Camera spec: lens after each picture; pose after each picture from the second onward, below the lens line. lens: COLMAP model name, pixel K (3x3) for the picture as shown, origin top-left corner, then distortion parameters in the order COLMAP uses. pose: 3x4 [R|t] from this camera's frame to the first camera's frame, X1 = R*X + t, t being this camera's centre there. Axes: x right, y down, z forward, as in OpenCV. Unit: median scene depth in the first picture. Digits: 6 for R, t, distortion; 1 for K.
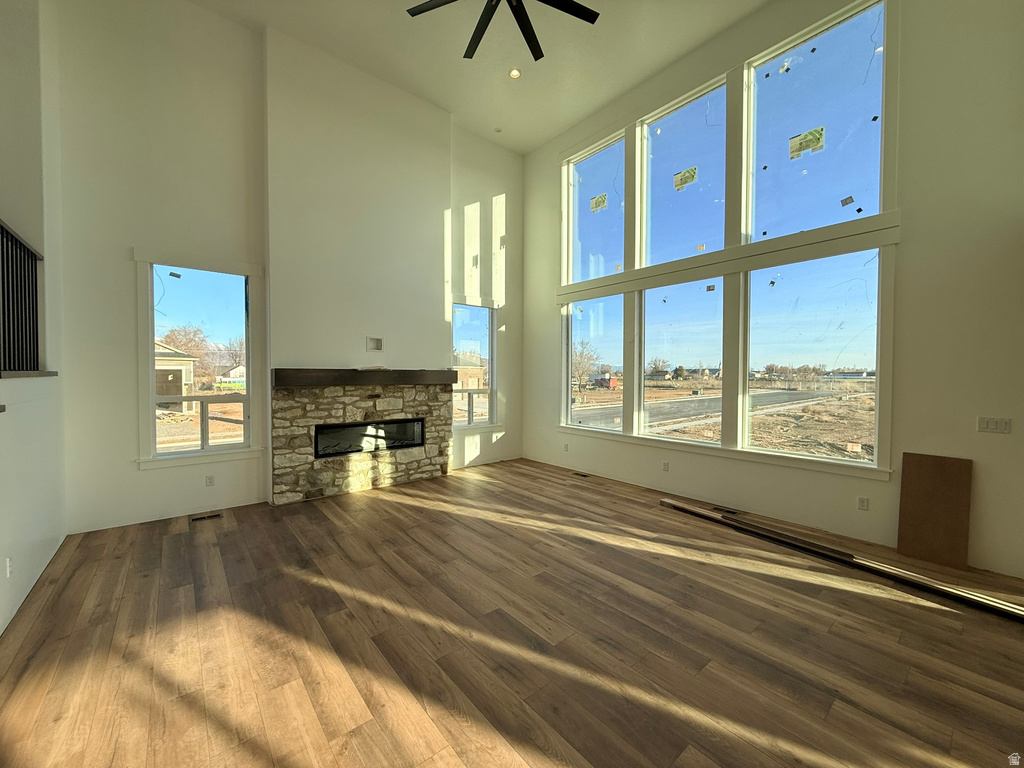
lens RADIAL K [[405.9, 0, 508.8], [0, 405.9, 379.9], [0, 0, 1]] dist [-0.002733, 0.001050]
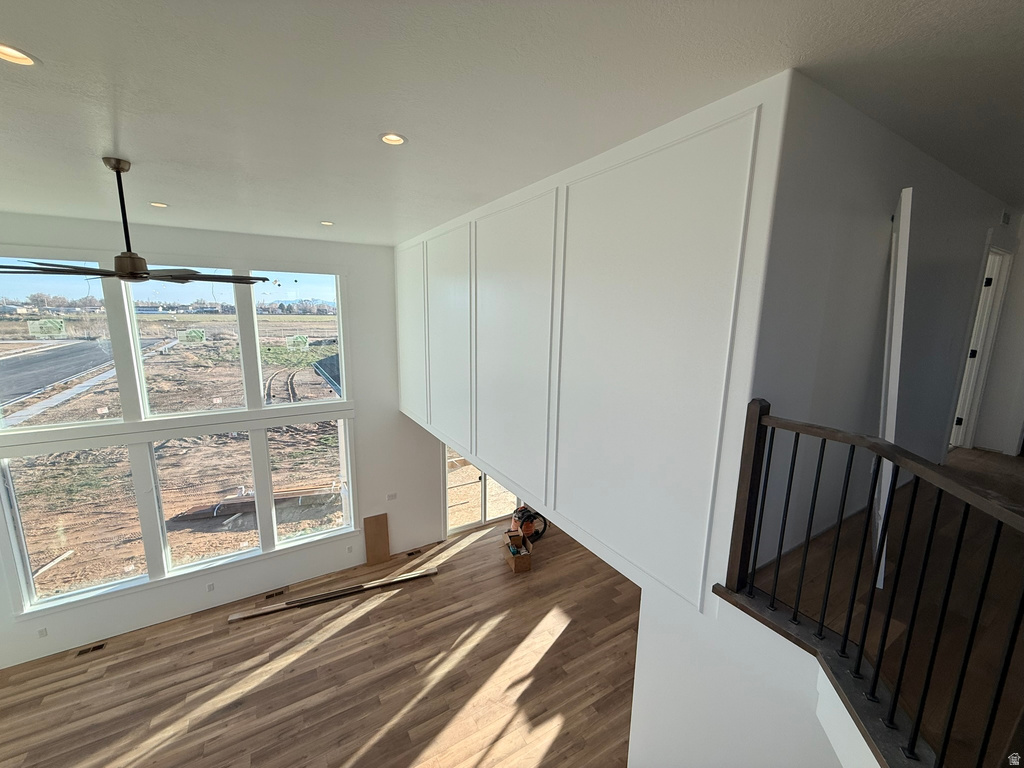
lens RADIAL K [[405.9, 0, 508.6], [0, 405.9, 384.7], [0, 0, 1]] dist [-0.002733, 0.001050]
pose [[0.147471, -0.173654, 0.973703, -0.568196], [0.002057, 0.984518, 0.175271, -0.617083], [-0.989064, -0.023844, 0.145545, 0.012119]]
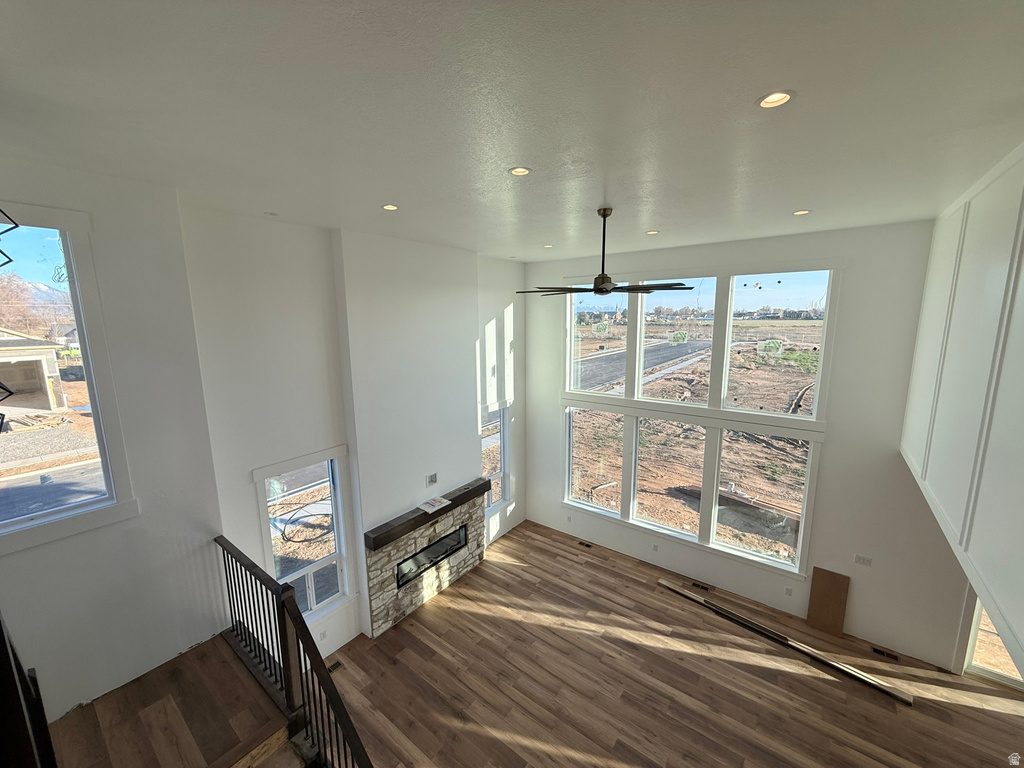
lens RADIAL K [[405.9, 0, 510.2], [0, 405.9, 384.1], [0, 0, 1]] dist [-0.002733, 0.001050]
pose [[0.974098, -0.047201, 0.221143, -0.410649], [0.013899, 0.988620, 0.149793, -0.608937], [-0.225697, -0.142839, 0.963669, -0.146385]]
